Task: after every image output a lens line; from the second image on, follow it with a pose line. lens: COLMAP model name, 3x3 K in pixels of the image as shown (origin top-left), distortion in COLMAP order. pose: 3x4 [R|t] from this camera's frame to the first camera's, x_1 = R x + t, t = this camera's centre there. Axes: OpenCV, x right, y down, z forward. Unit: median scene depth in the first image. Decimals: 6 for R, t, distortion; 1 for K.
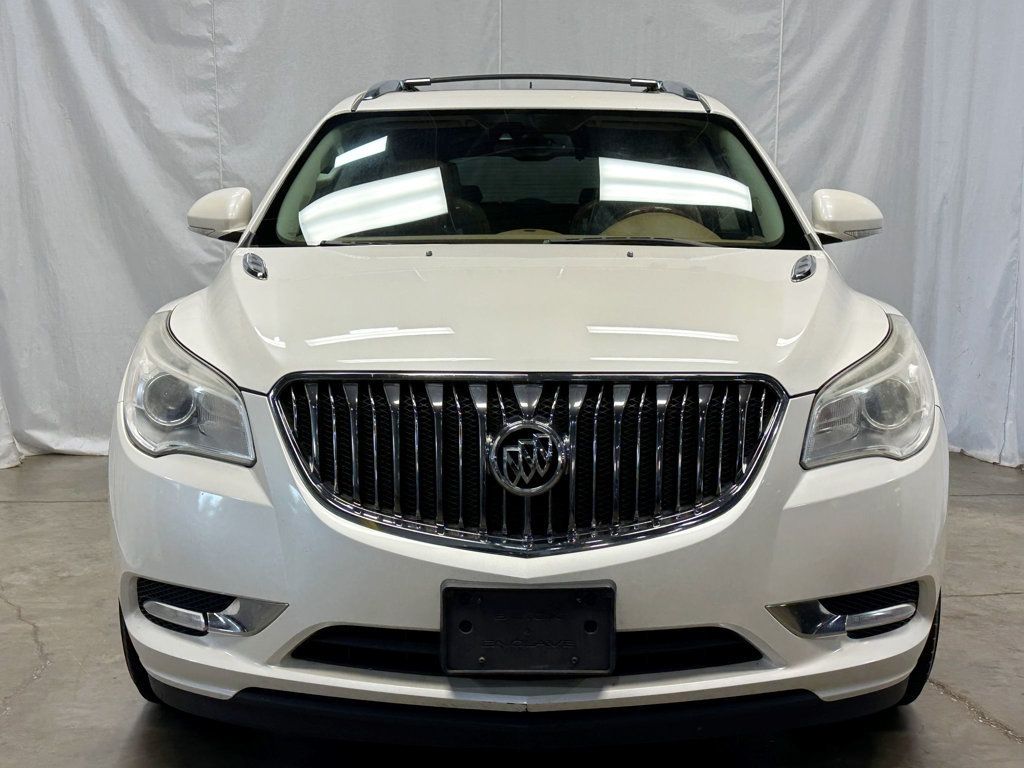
lens RADIAL K [[1316.7, 0, 512.0], [0, 1316.7, 384.0], [0, 0, 1]] dist [0.007895, -0.037720]
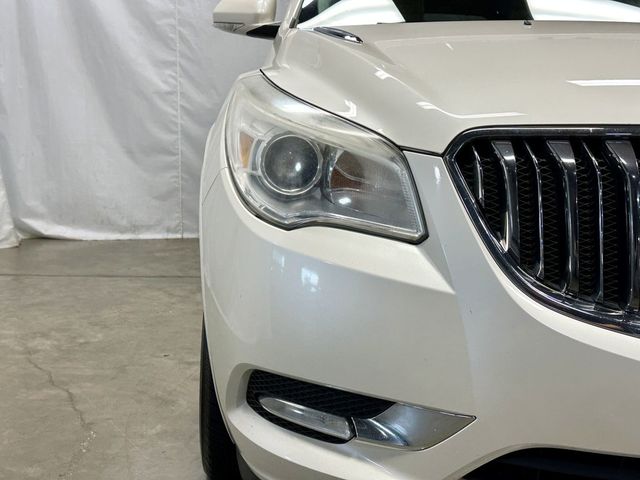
lens RADIAL K [[868.3, 0, 320.5], [0, 868.3, 251.7], [0, 0, 1]] dist [0.085536, -0.068110]
pose [[0.999601, 0.027242, 0.007400, -0.174310], [-0.027602, 0.998165, 0.053903, 0.026918], [-0.005918, -0.054086, 0.998519, 0.308175]]
